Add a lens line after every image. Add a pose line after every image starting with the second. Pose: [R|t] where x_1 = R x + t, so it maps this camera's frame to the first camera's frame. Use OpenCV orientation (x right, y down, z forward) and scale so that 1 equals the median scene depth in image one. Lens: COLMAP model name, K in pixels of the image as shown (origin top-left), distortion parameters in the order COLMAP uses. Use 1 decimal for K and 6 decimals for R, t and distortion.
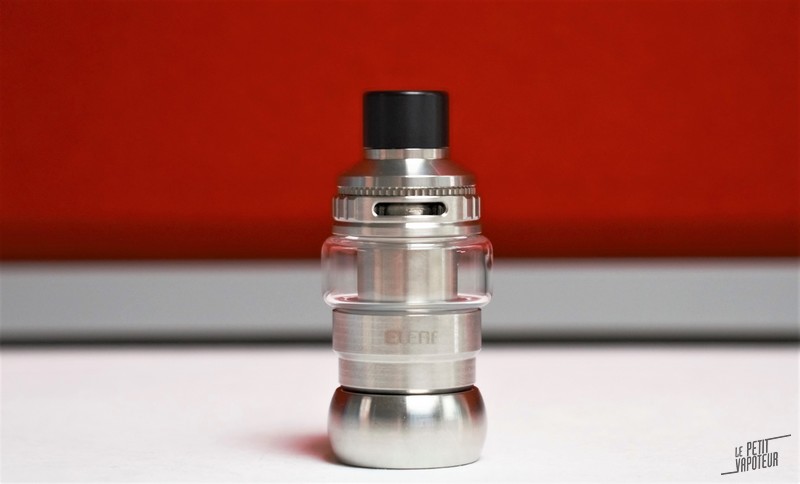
lens RADIAL K [[1430.4, 0, 400.2], [0, 1430.4, 242.2], [0, 0, 1]] dist [-0.021667, 0.000000]
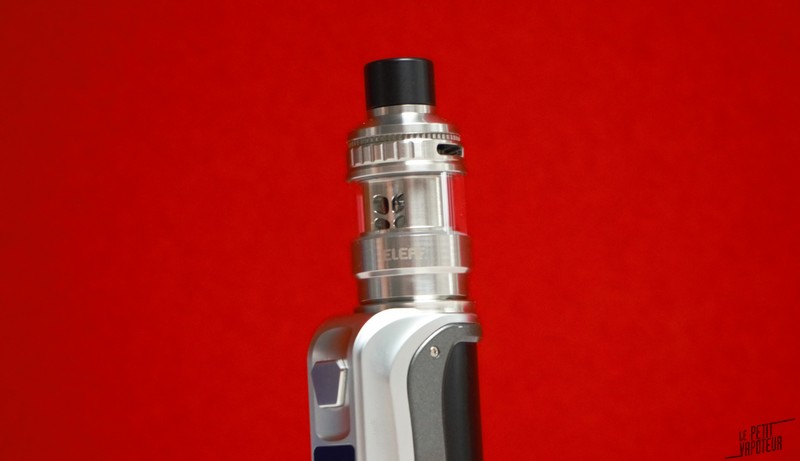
lens RADIAL K [[2078.8, 0, 399.6], [0, 2078.8, 231.1], [0, 0, 1]] dist [-1.441775, 0.000000]
pose [[0.998172, -0.060008, 0.007153, -0.017774], [0.059865, 0.998029, 0.018807, 0.011147], [-0.008267, -0.018344, 0.999798, -0.818785]]
